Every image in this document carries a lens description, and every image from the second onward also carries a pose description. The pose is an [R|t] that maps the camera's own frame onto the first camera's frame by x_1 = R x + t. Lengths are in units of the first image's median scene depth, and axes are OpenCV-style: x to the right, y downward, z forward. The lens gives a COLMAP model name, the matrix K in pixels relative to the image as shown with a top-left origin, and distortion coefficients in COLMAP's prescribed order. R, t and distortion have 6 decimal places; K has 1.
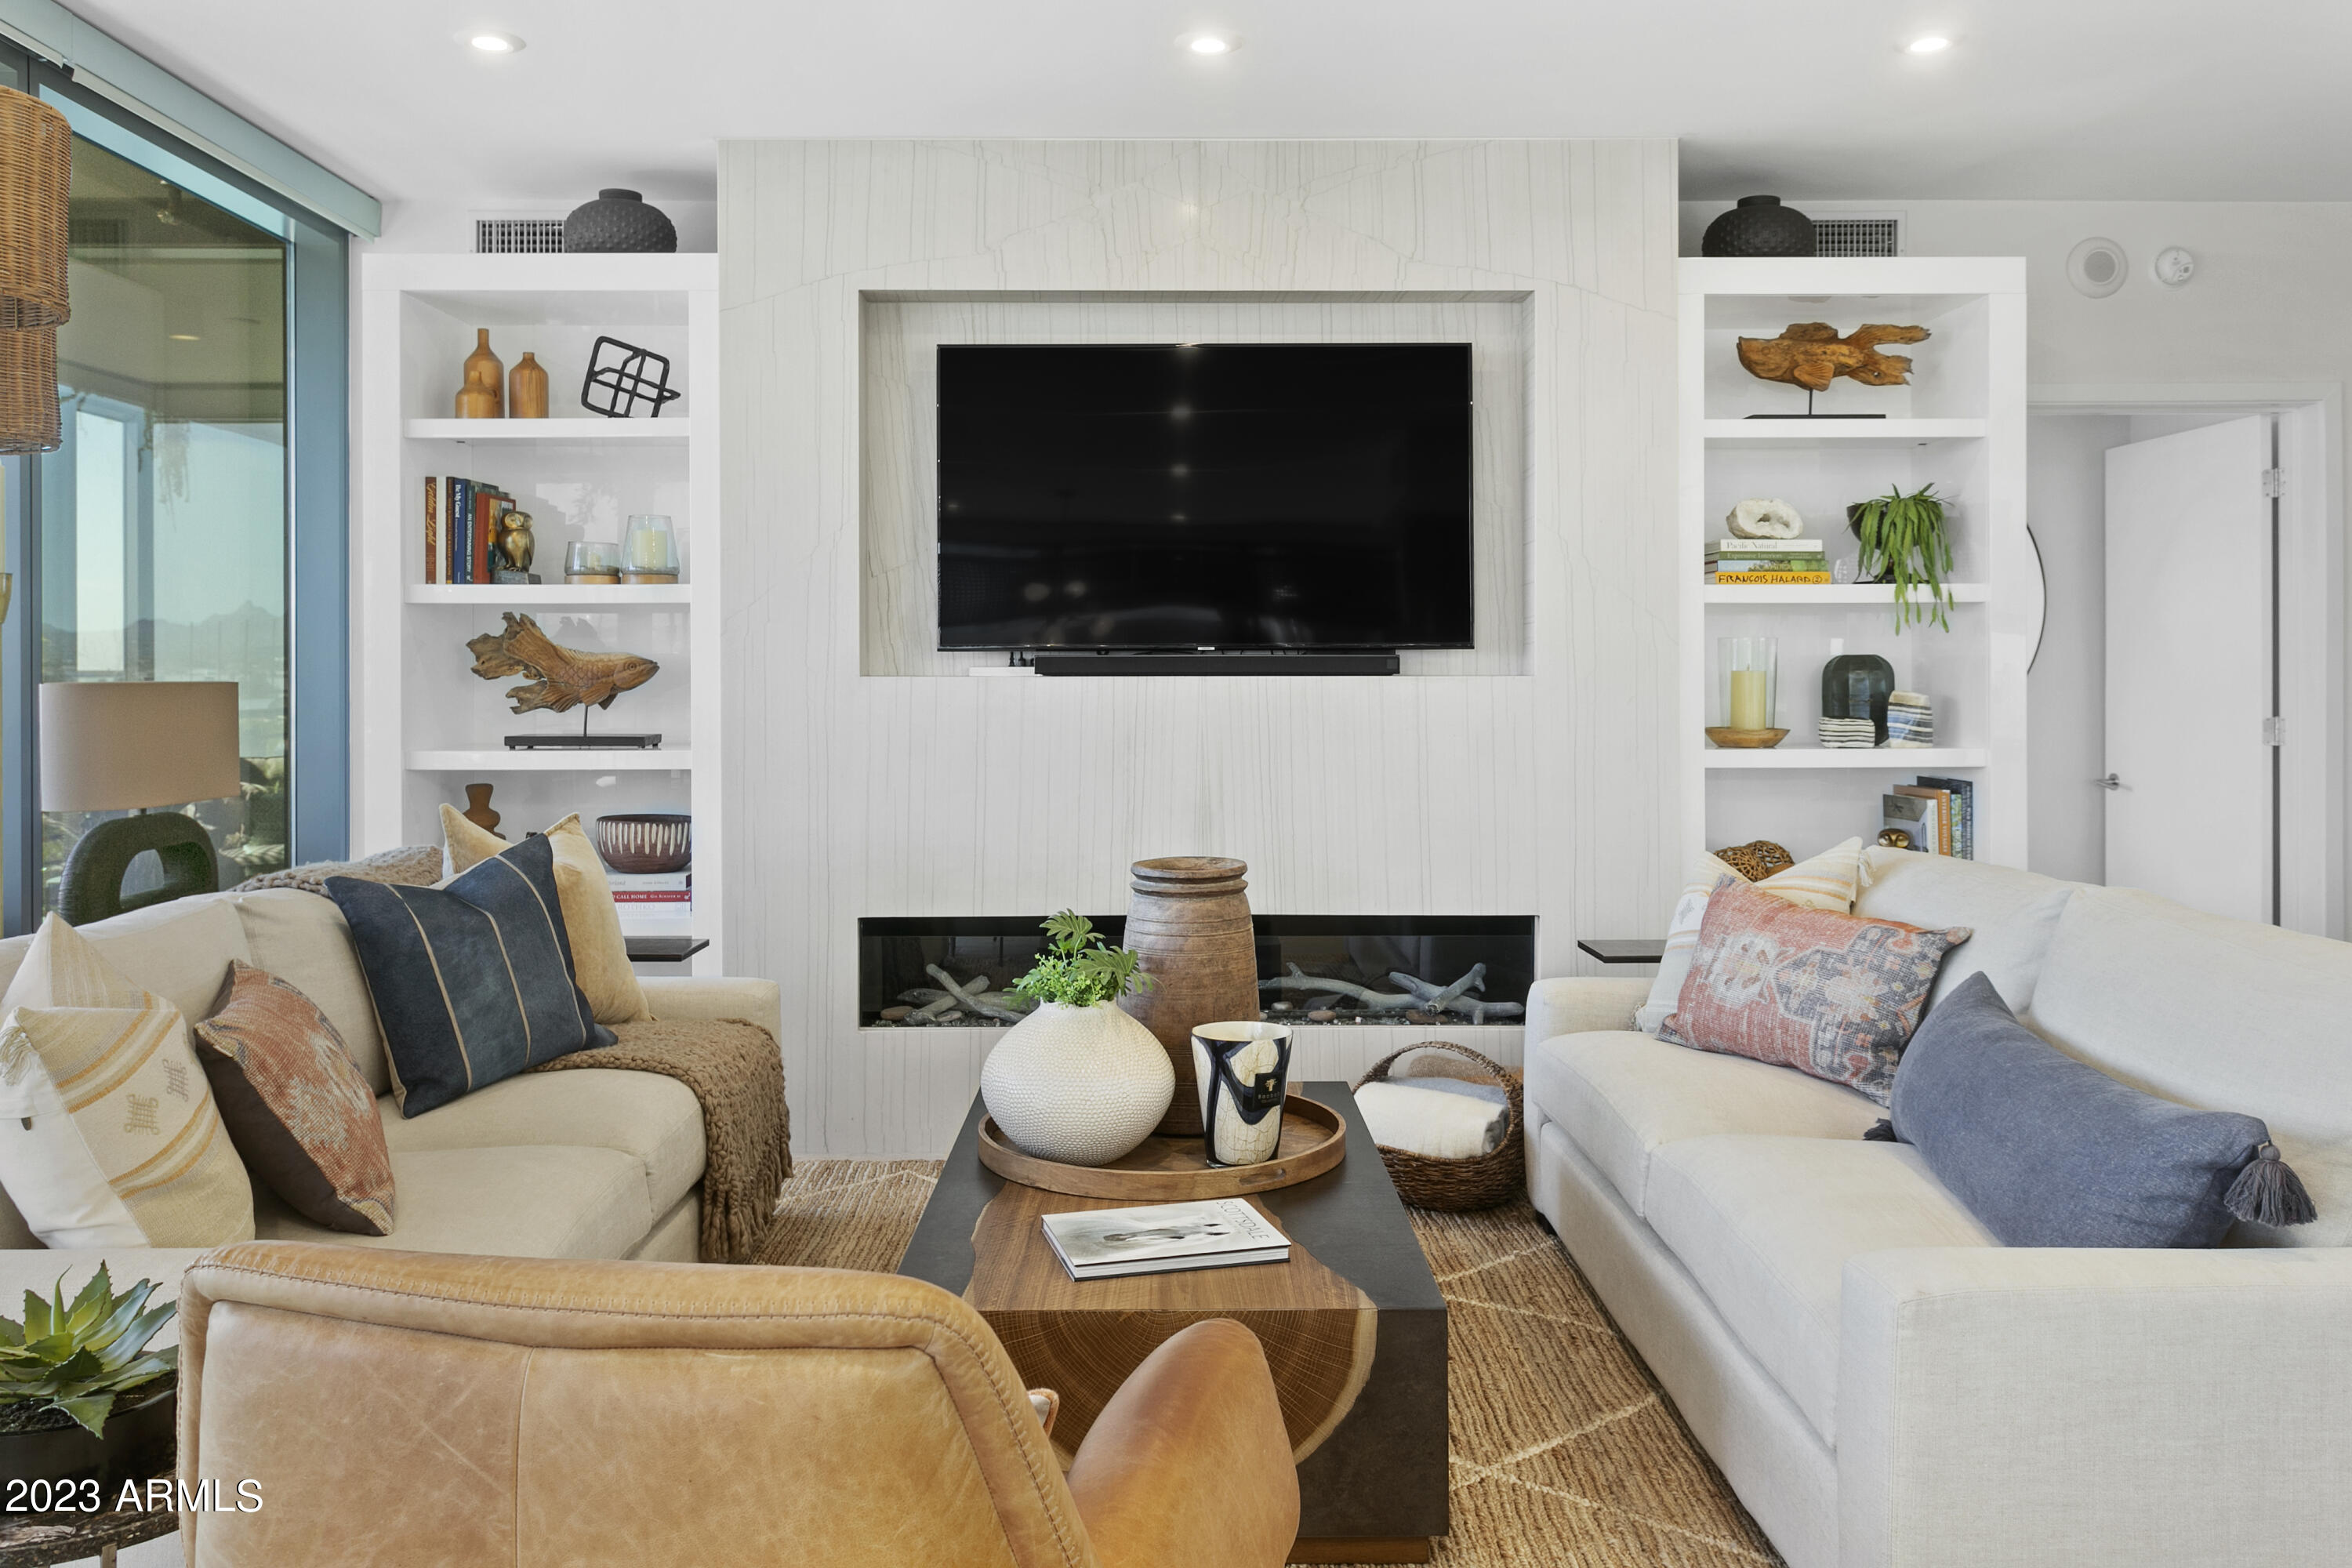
lens RADIAL K [[1814.4, 0, 1170.5], [0, 1814.4, 684.4], [0, 0, 1]] dist [0.003025, 0.007561]
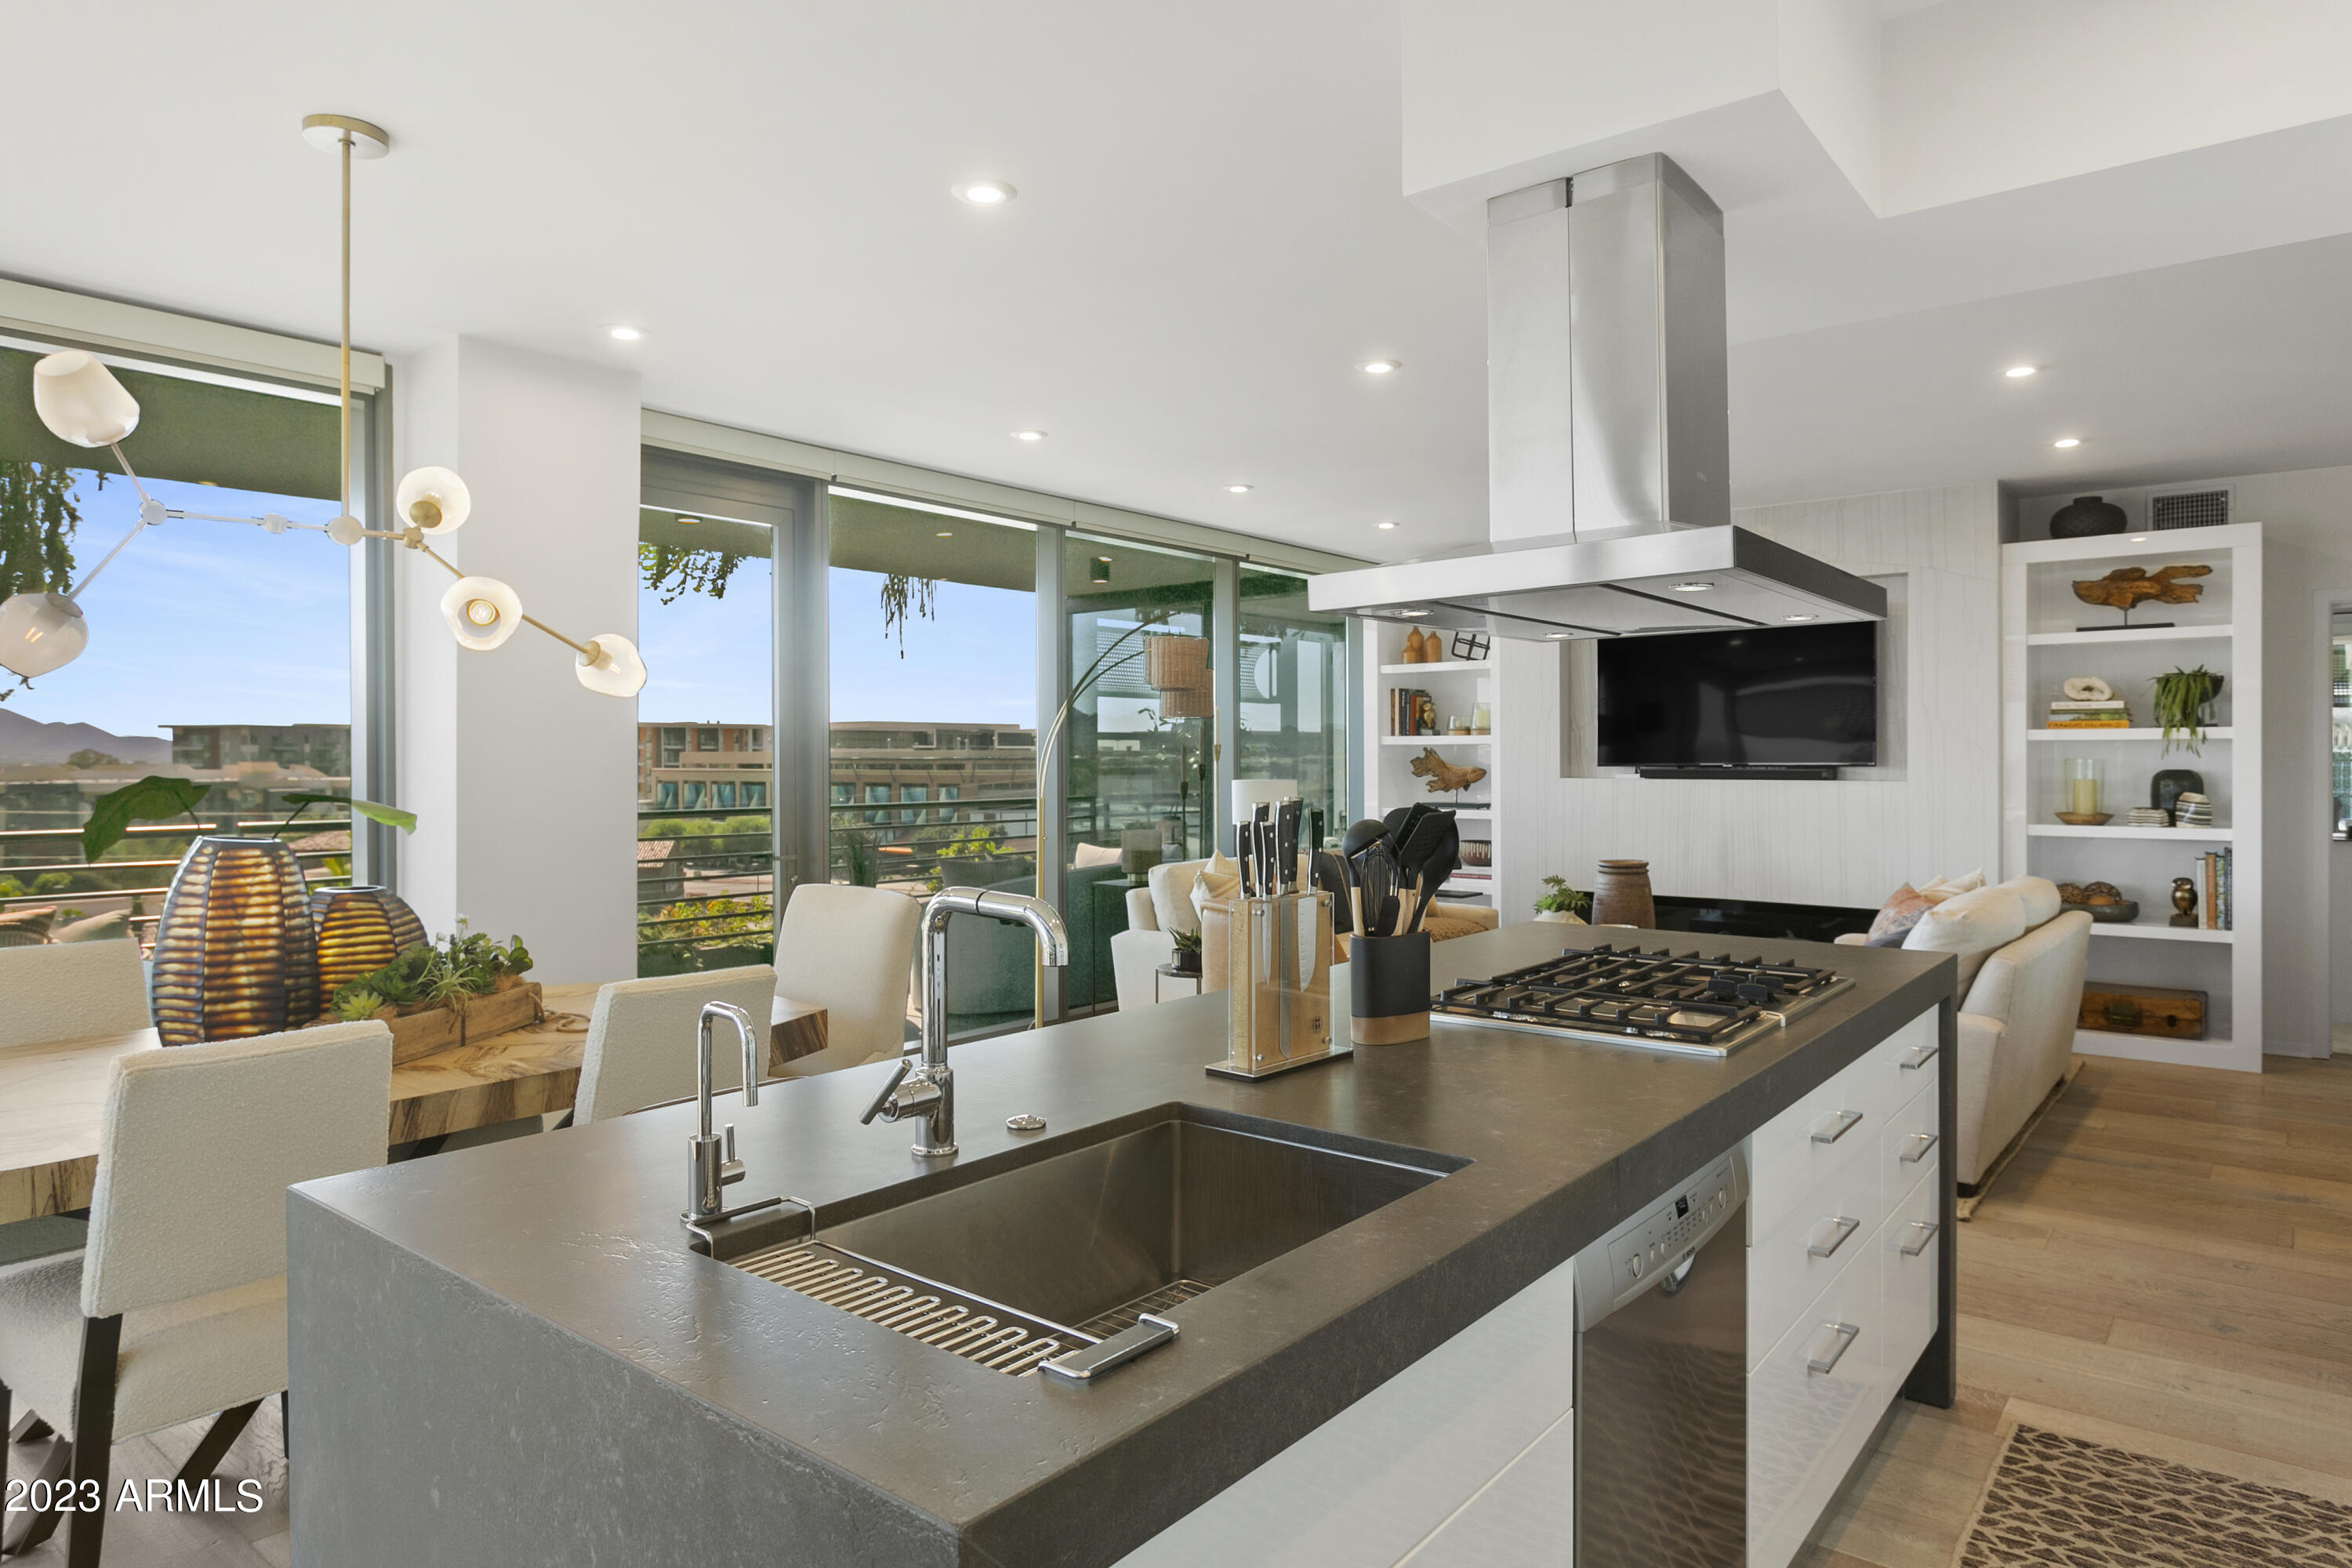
lens RADIAL K [[1427.7, 0, 1162.4], [0, 1427.7, 766.0], [0, 0, 1]] dist [0.000358, 0.006785]
pose [[0.767975, 0.004342, -0.640465, 0.529674], [-0.004436, 0.999989, 0.001459, -0.018414], [0.640464, 0.001721, 0.767986, -0.576975]]
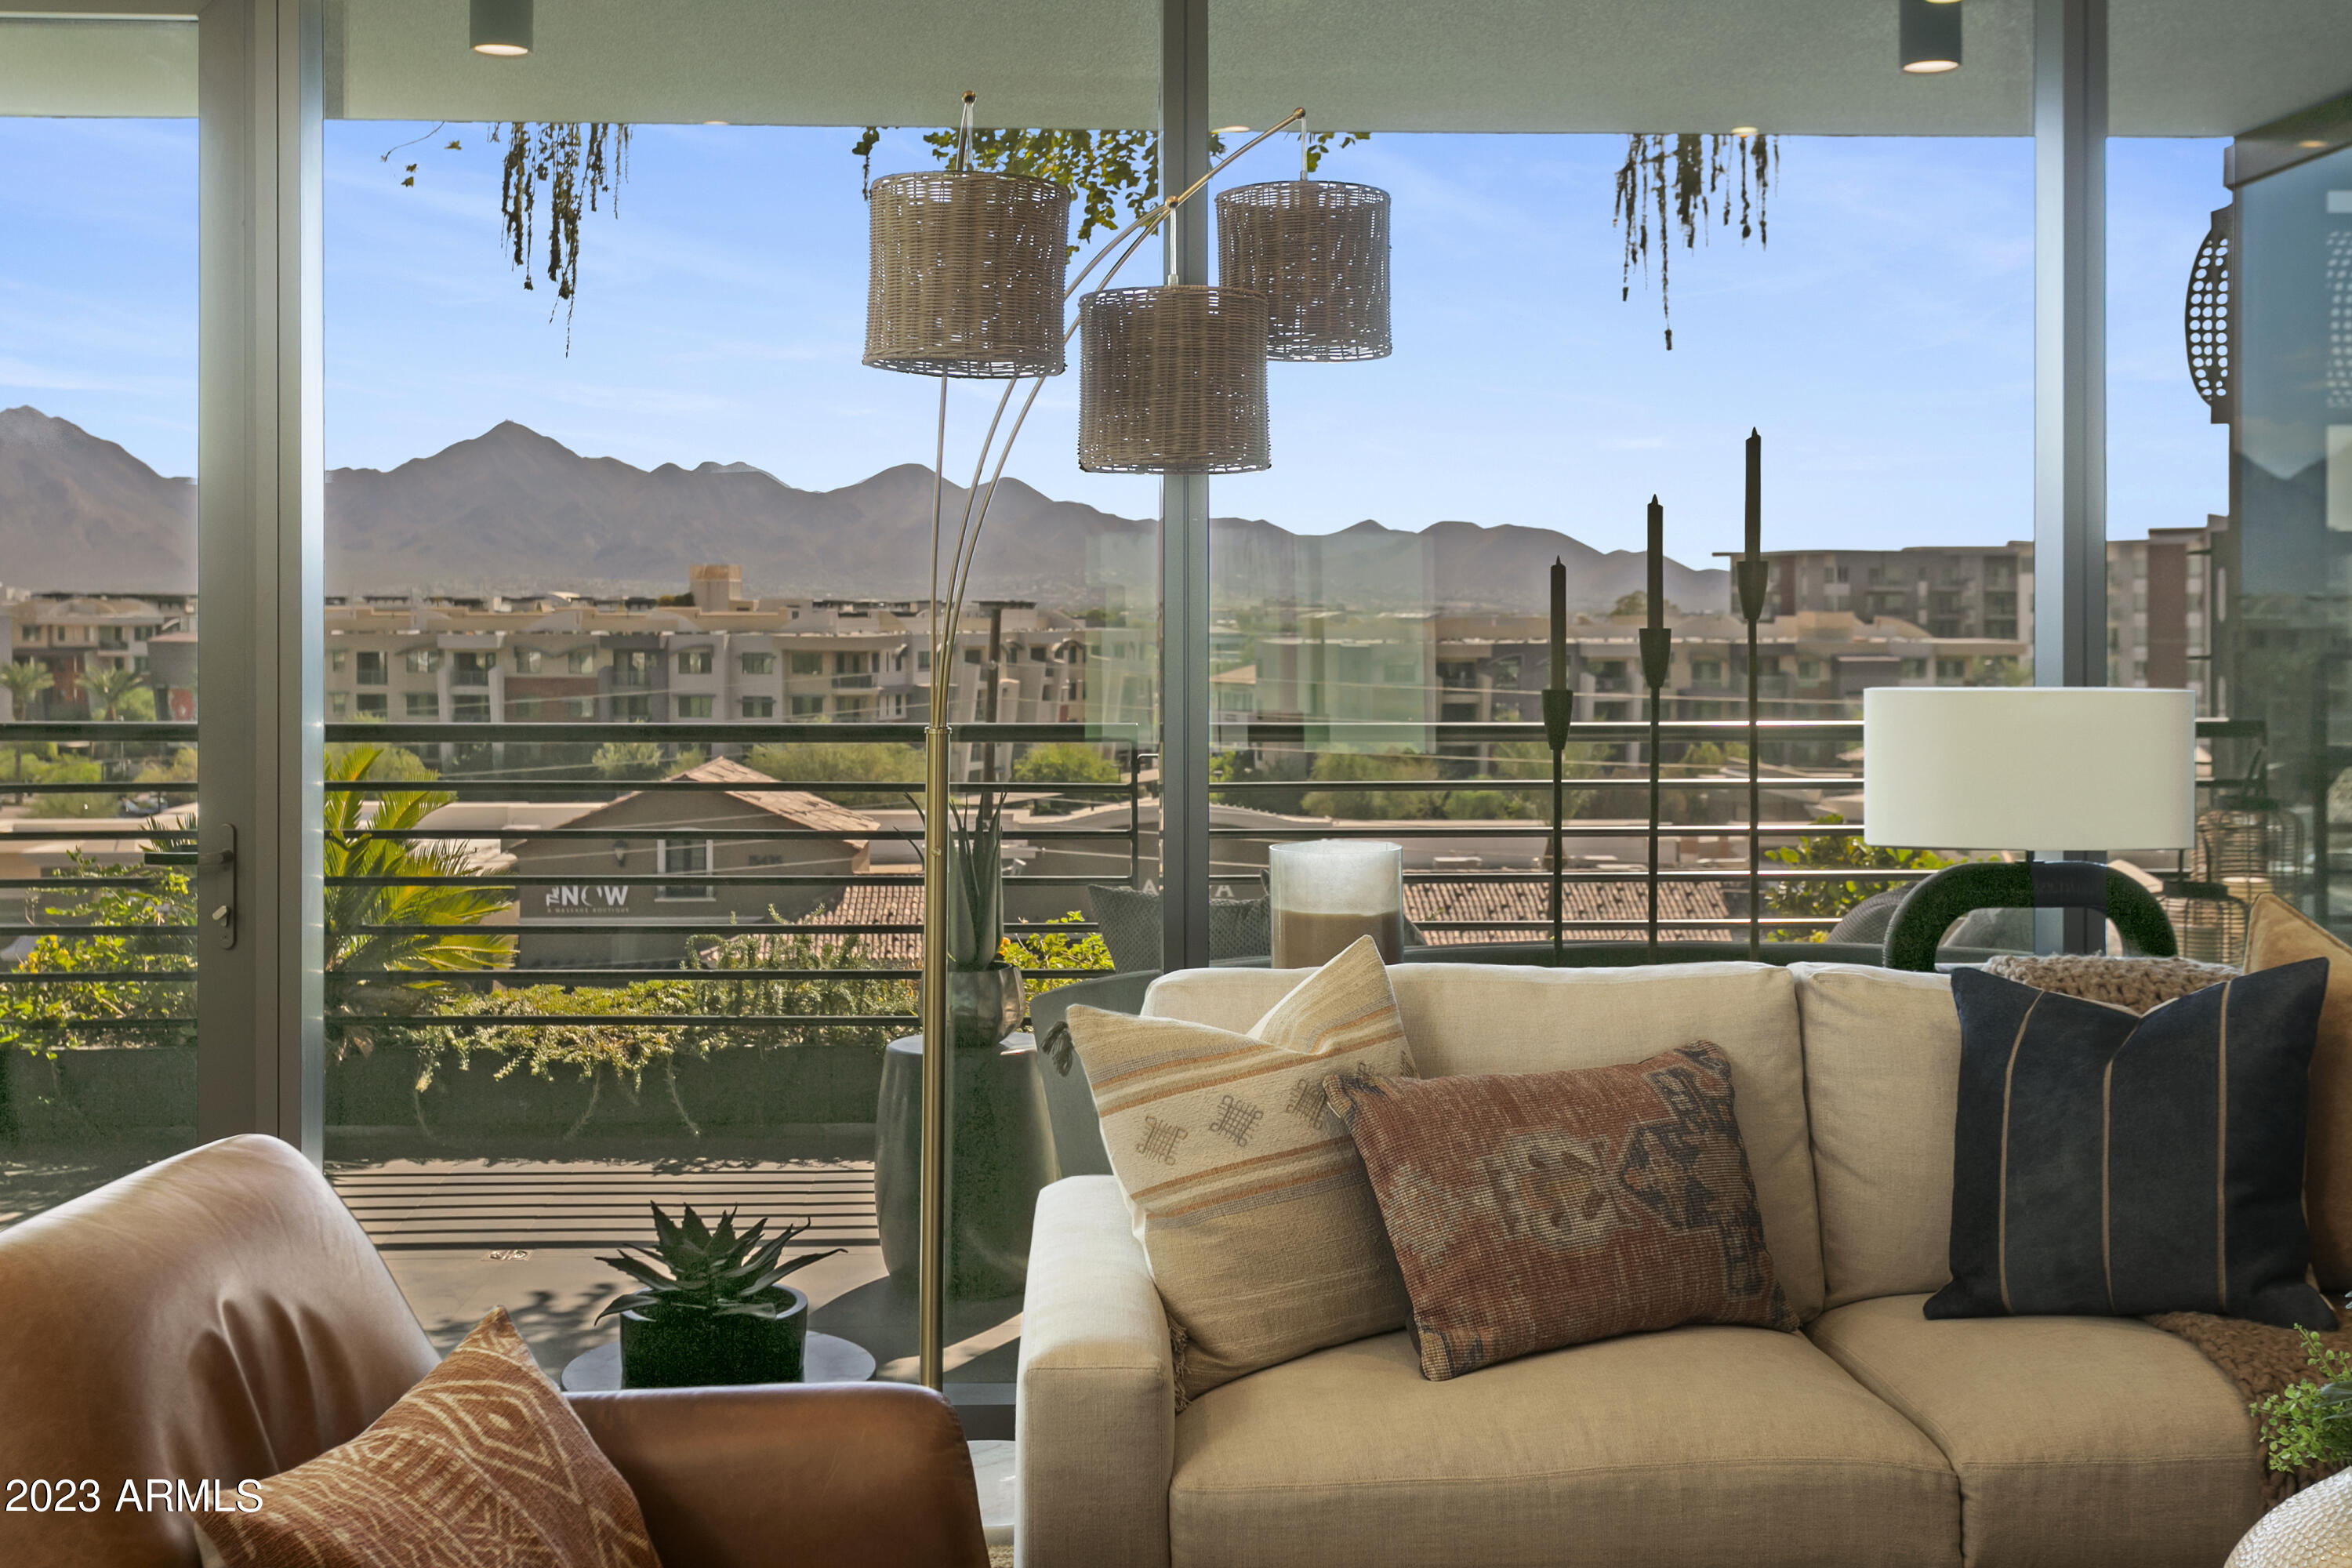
lens RADIAL K [[2652.2, 0, 1151.9], [0, 2652.2, 647.5], [0, 0, 1]] dist [0.032337, 0.000000]
pose [[0.037081, 0.017881, -0.999152, 0.397585], [-0.009905, 0.999797, 0.017525, -0.025037], [0.999263, 0.009247, 0.037250, 0.433290]]
